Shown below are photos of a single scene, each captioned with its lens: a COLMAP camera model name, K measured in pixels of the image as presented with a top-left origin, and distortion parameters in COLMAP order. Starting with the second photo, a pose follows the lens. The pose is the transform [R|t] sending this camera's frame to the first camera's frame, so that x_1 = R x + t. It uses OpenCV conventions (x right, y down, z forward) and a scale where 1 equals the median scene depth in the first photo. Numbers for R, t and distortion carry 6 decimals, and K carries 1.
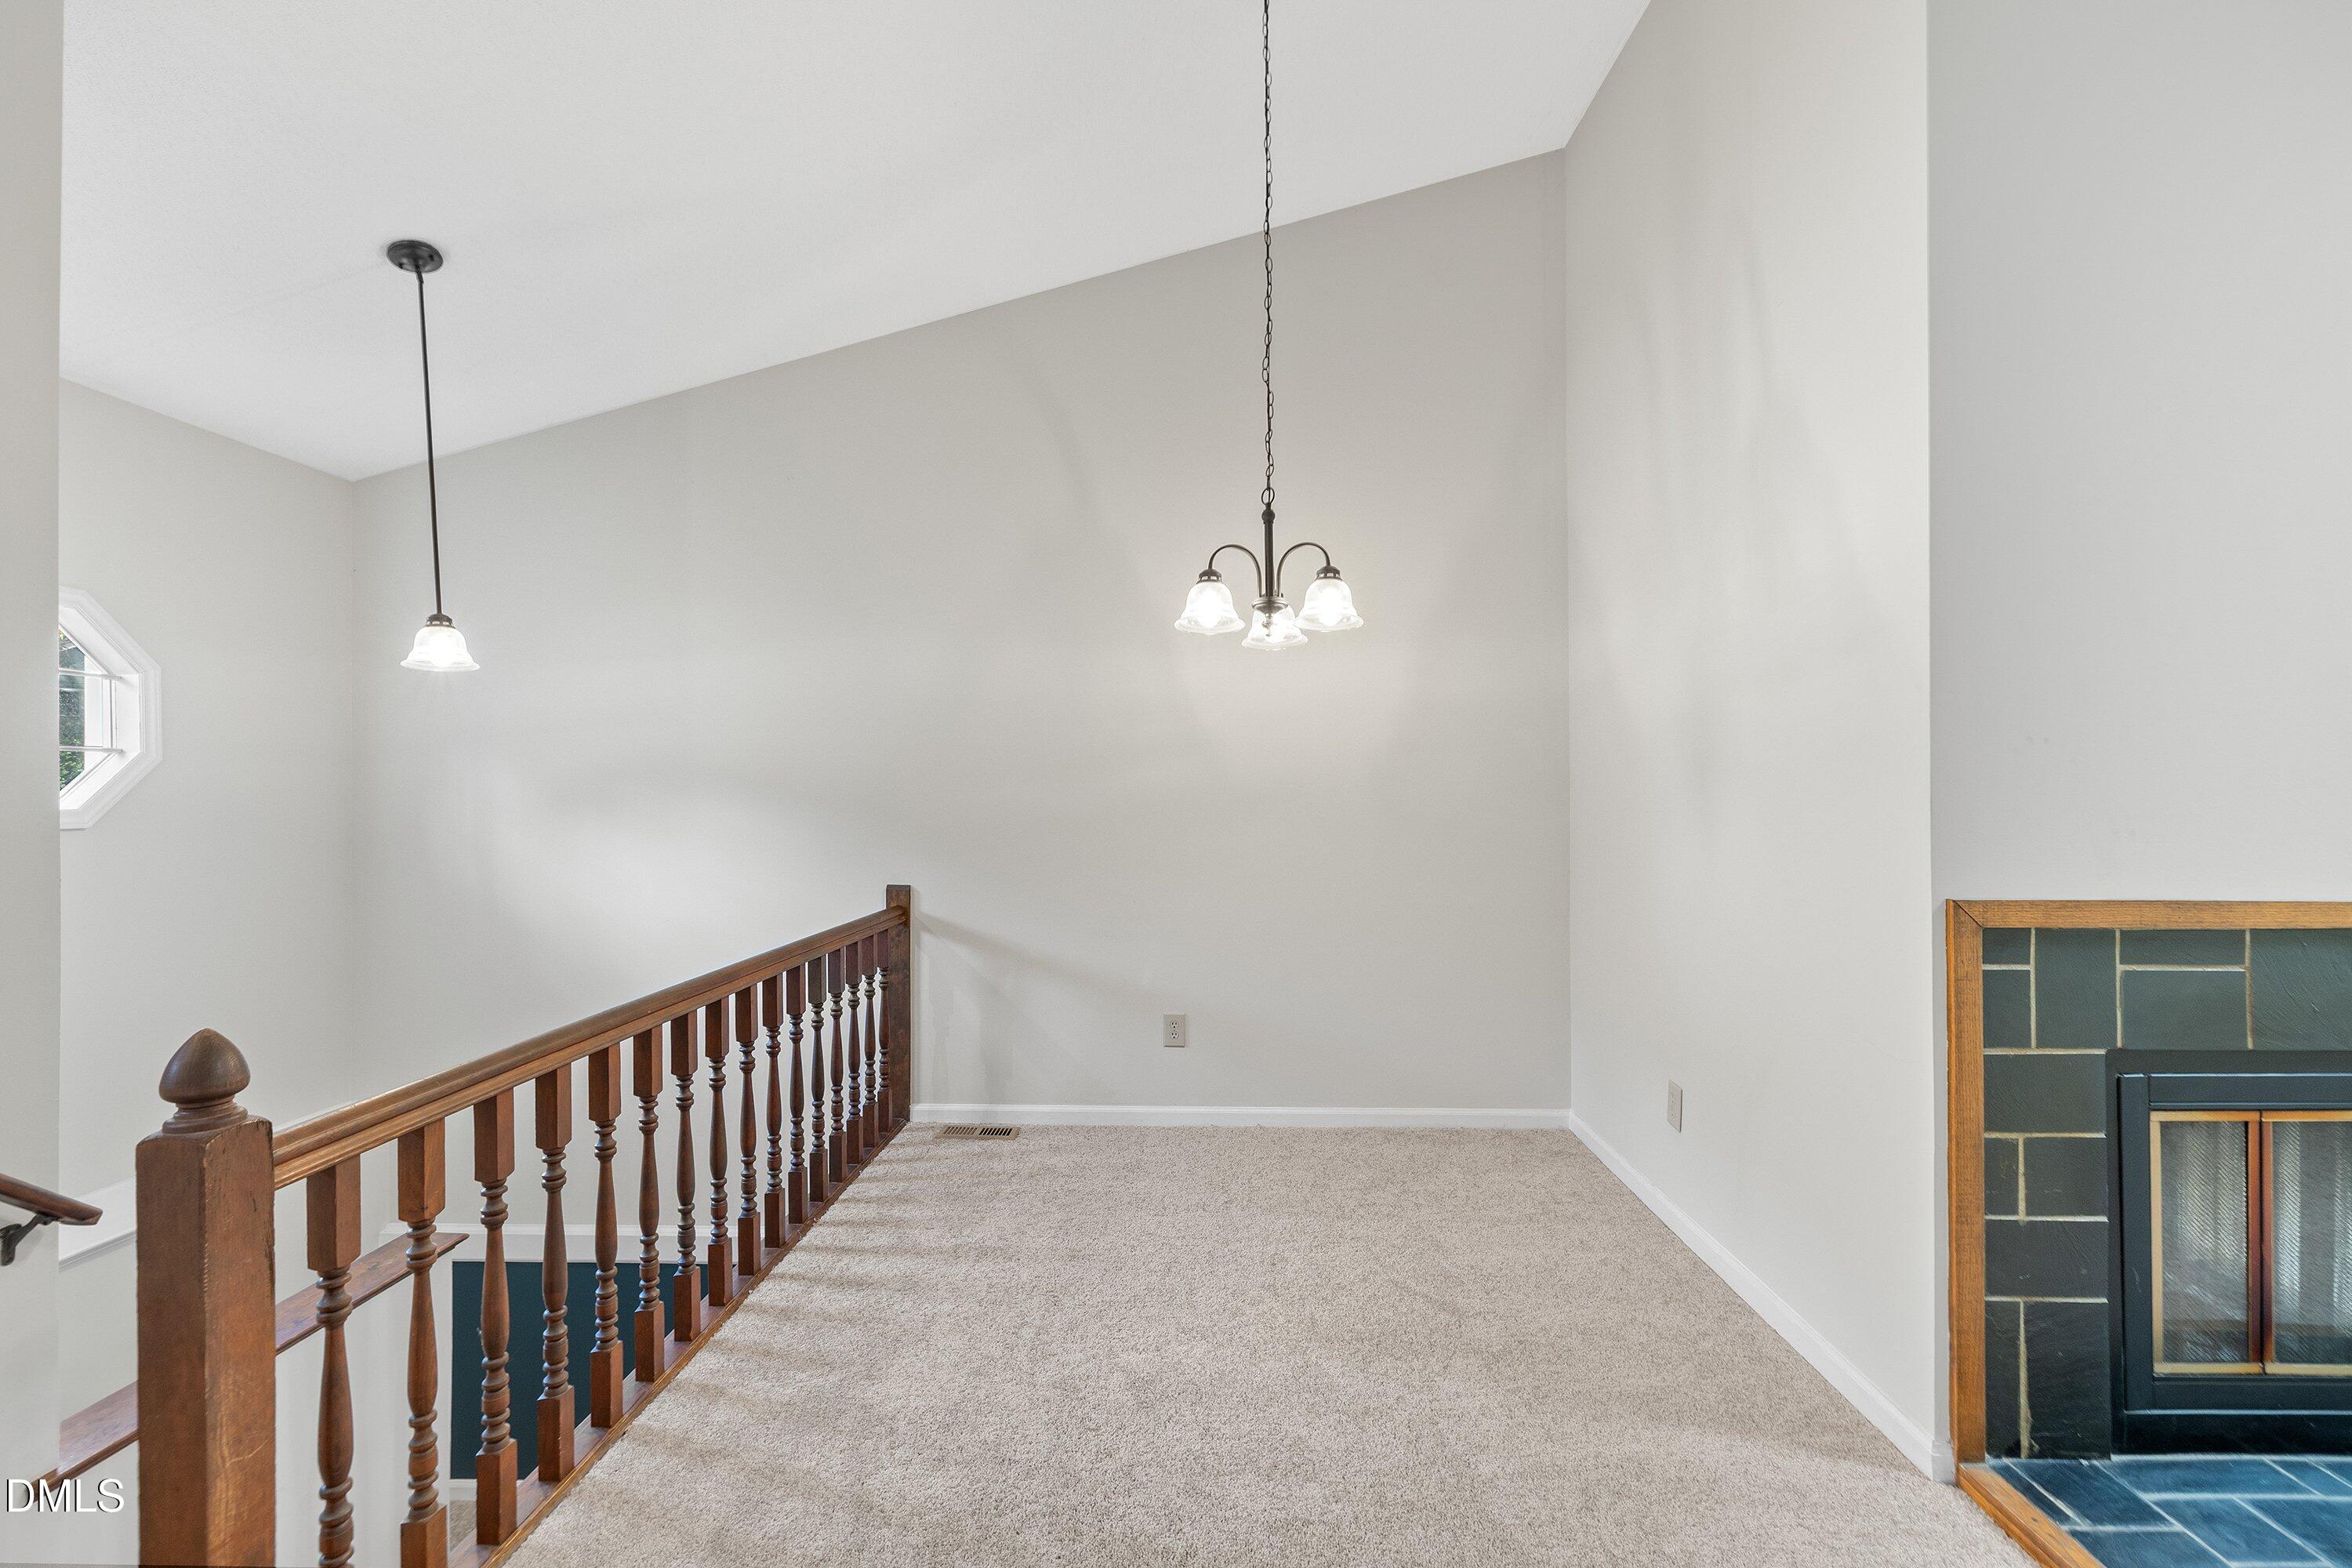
lens RADIAL K [[992.7, 0, 1171.2], [0, 992.7, 787.6], [0, 0, 1]] dist [0.000869, -0.000788]
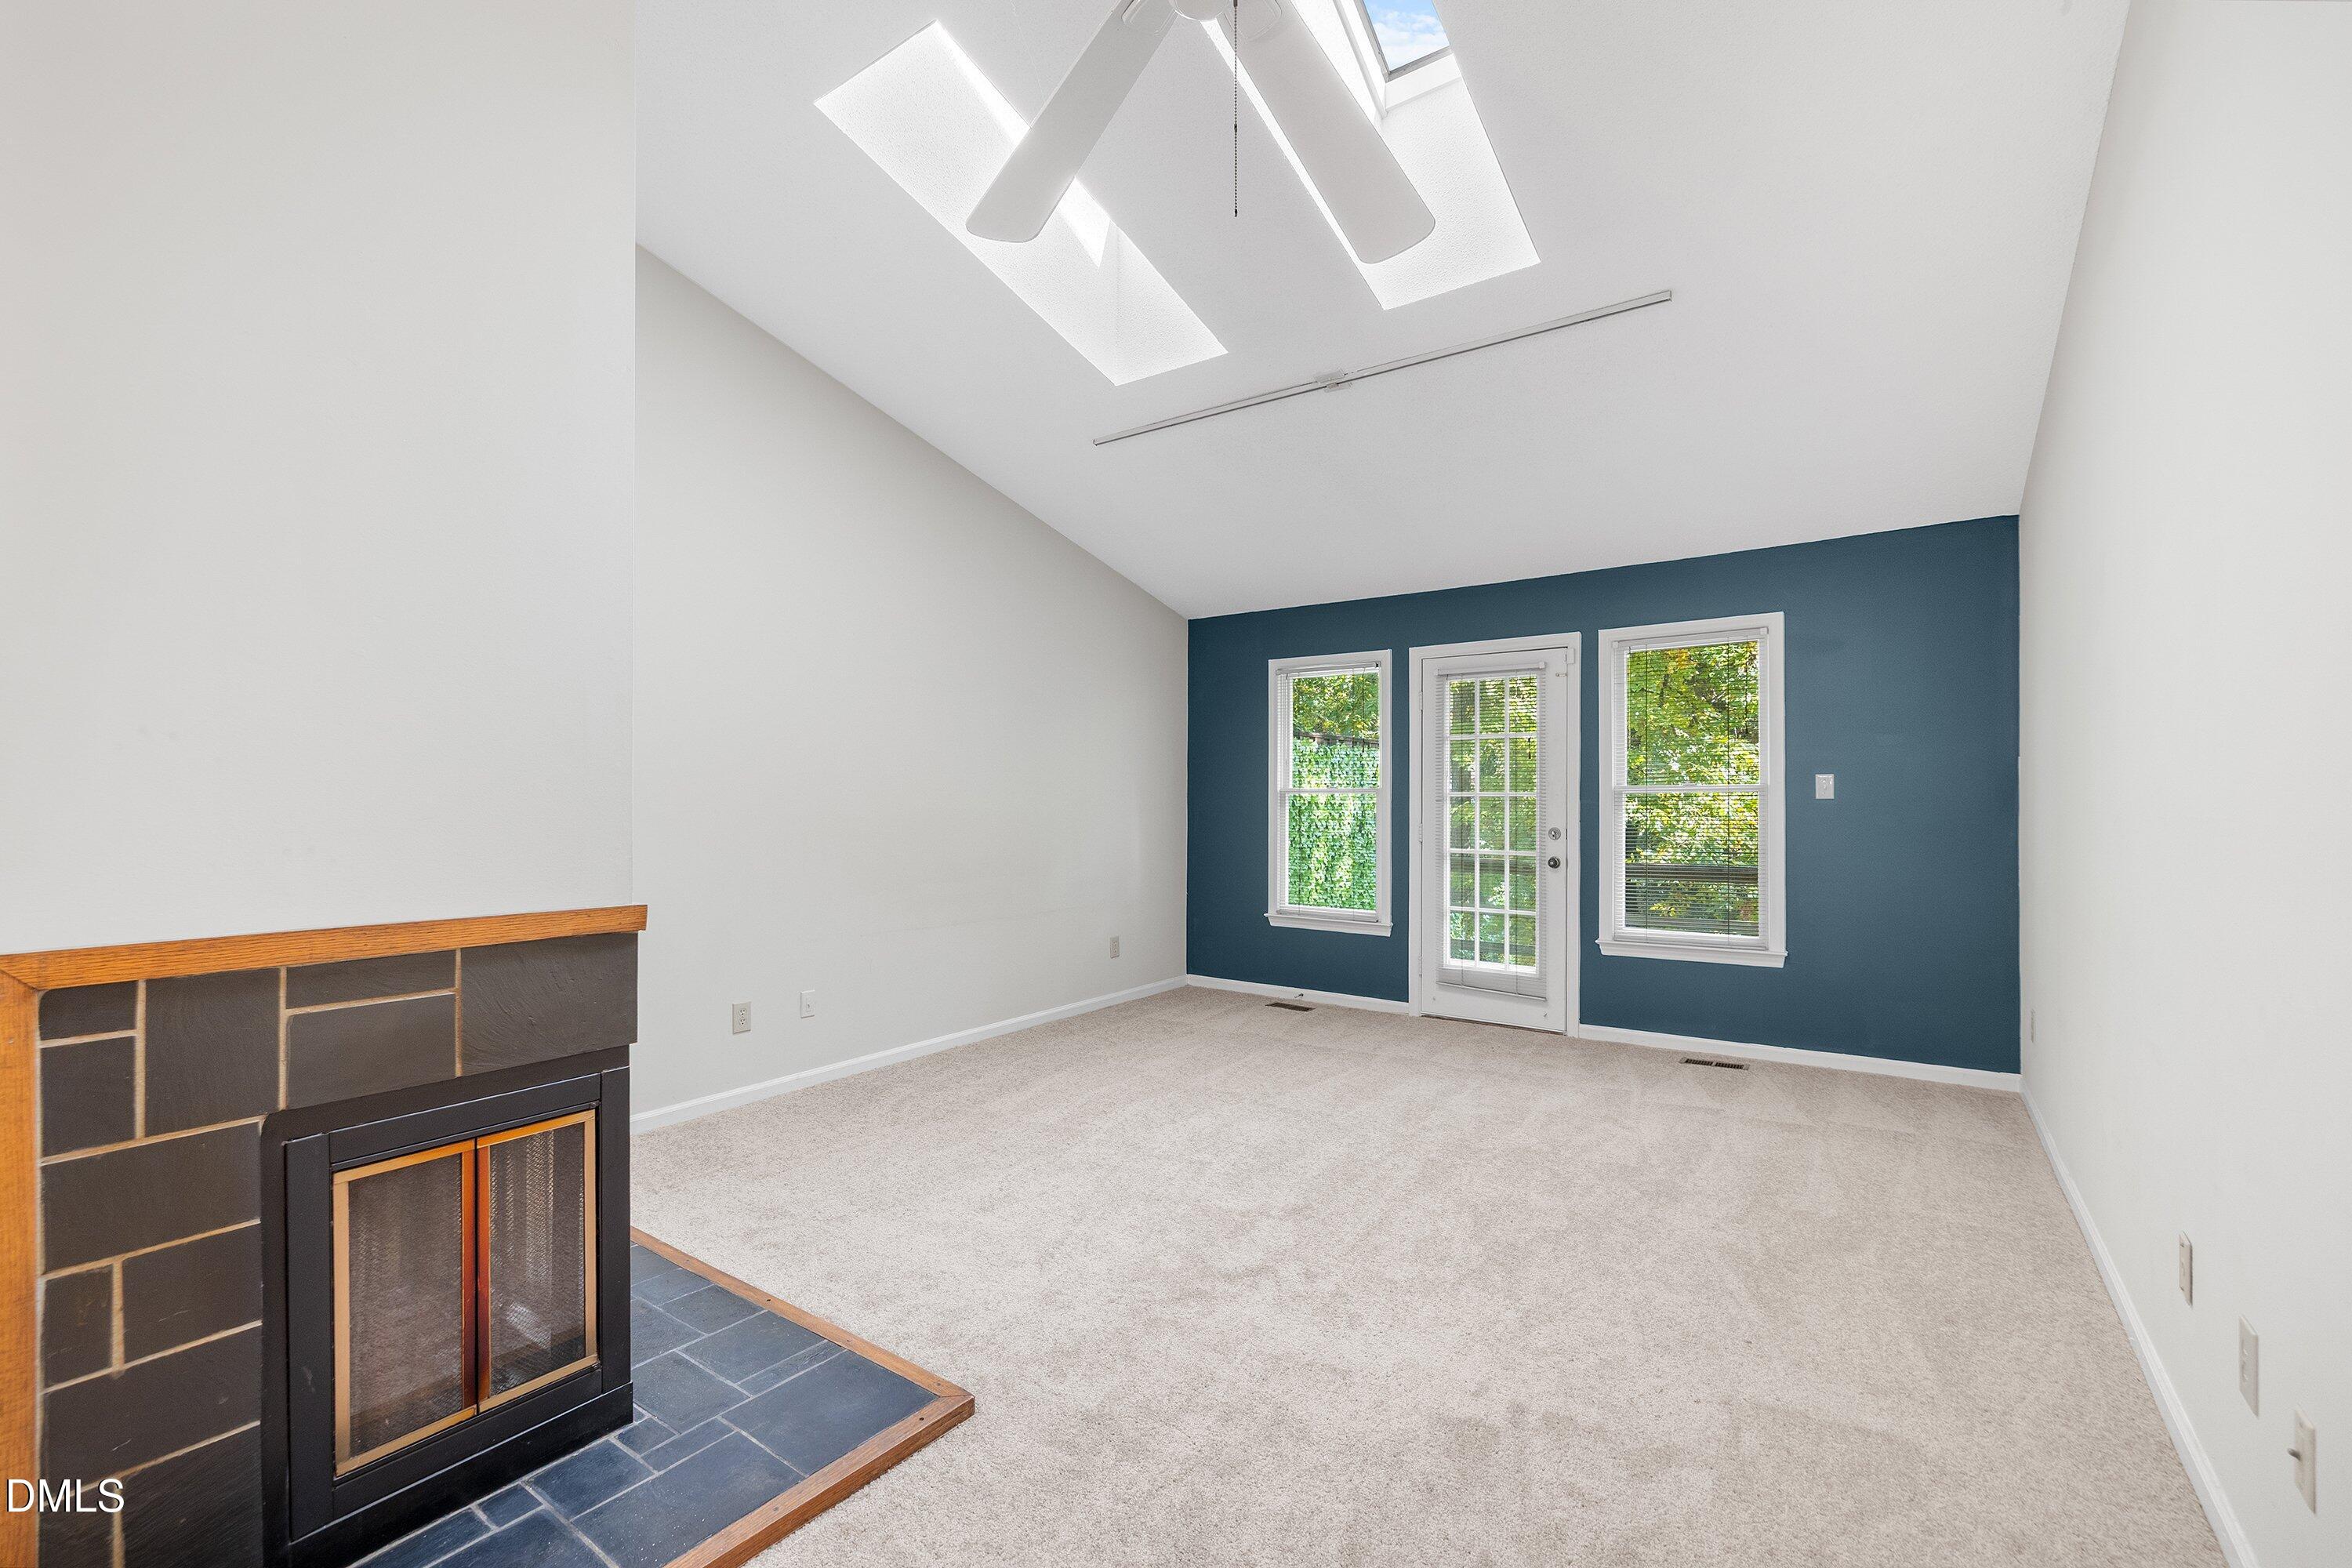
lens RADIAL K [[1008.1, 0, 1177.1], [0, 1008.1, 794.2], [0, 0, 1]] dist [0.001158, -0.000044]
pose [[0.550392, 0.007955, 0.834868, 0.657603], [-0.007064, 0.999963, -0.004871, -0.003294], [-0.834876, -0.003216, 0.550428, -0.089466]]
